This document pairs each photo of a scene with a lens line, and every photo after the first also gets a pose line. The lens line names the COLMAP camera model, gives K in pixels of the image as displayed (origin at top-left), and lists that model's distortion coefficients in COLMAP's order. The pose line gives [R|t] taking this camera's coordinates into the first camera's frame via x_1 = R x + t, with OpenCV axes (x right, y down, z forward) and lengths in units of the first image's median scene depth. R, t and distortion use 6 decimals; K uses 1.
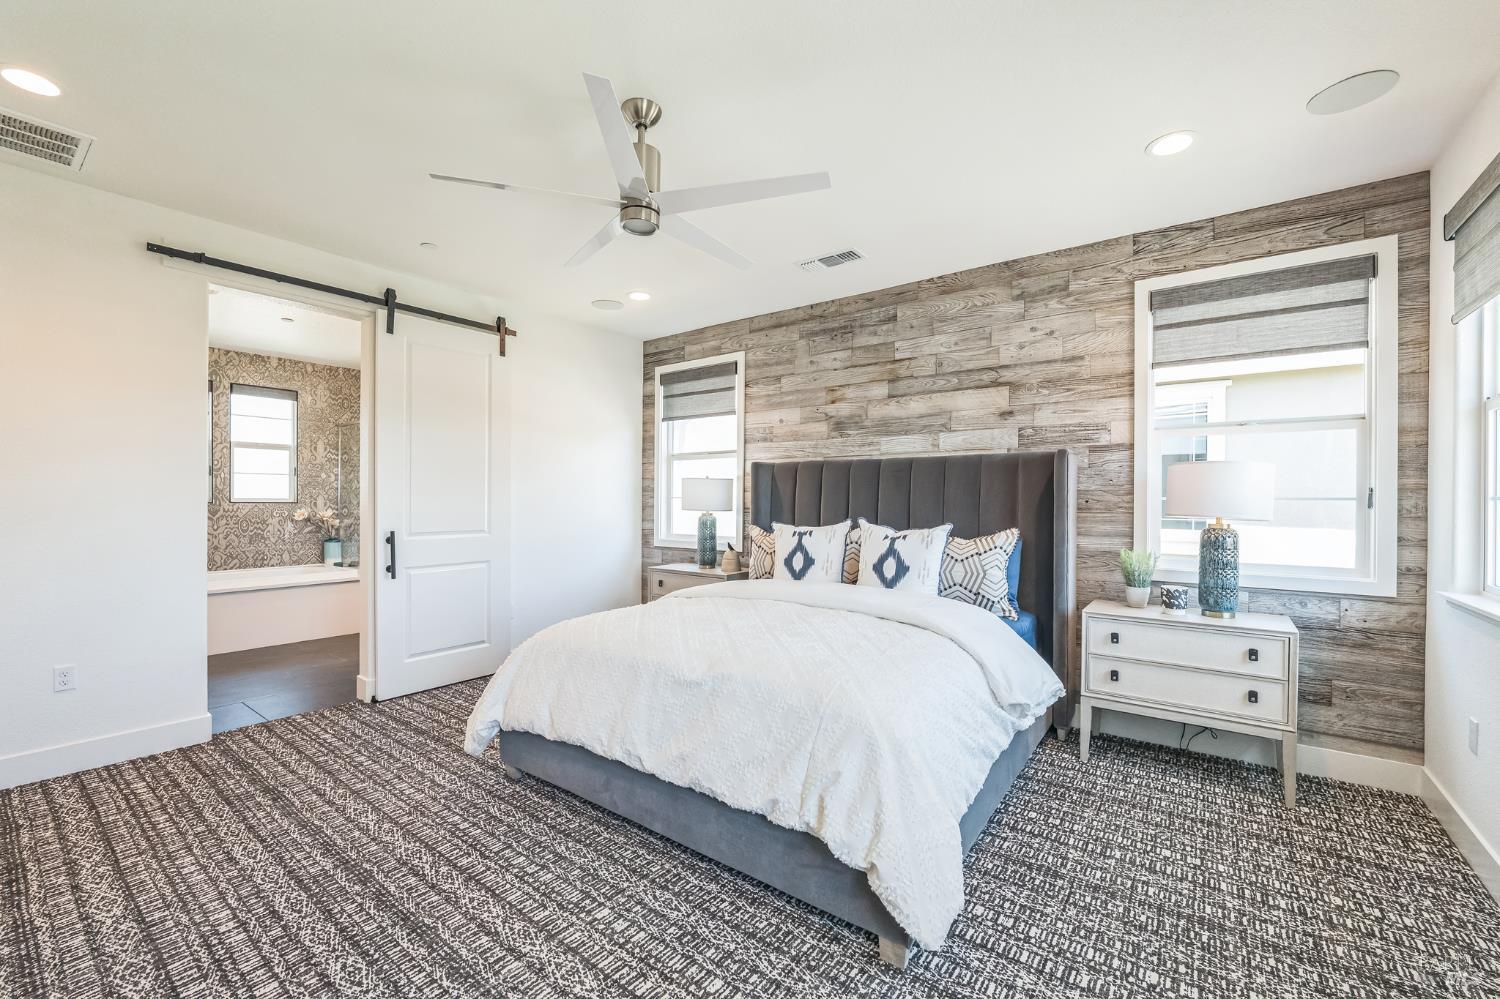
lens RADIAL K [[618.9, 0, 737.1], [0, 618.9, 500.0], [0, 0, 1]] dist [-0.007104, -0.000256]
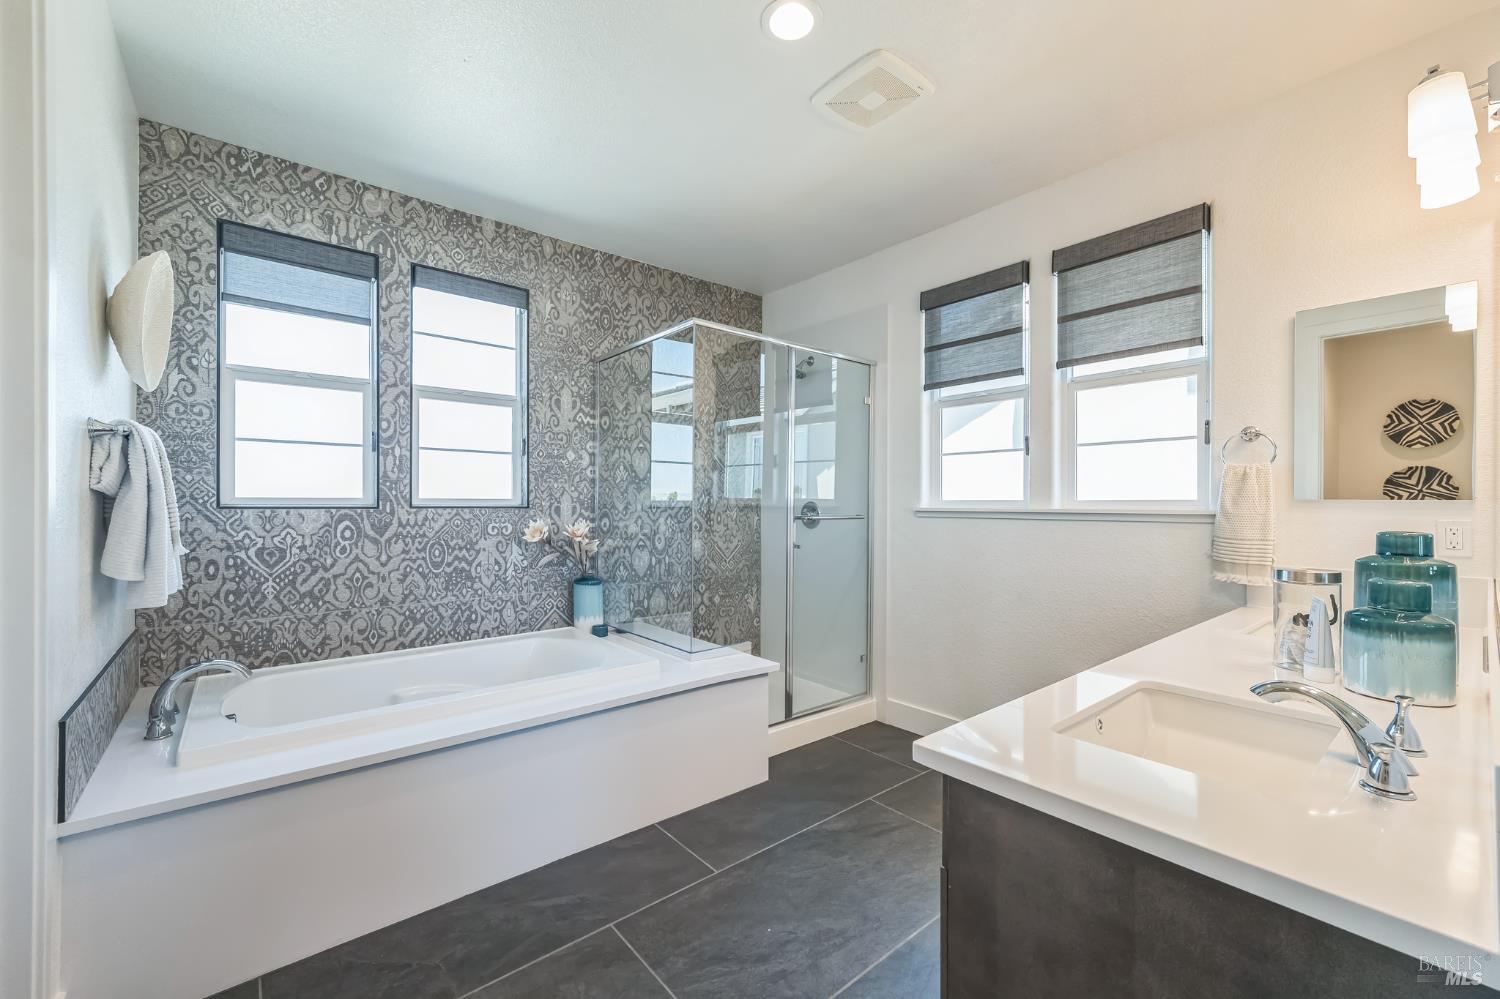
lens RADIAL K [[618.9, 0, 750.9], [0, 618.9, 503.1], [0, 0, 1]] dist [-0.007104, -0.000256]
pose [[0.976922, 0.005522, -0.213525, -0.417516], [-0.004177, 0.999969, 0.006747, -0.003350], [0.213555, -0.005699, 0.976914, 0.531452]]
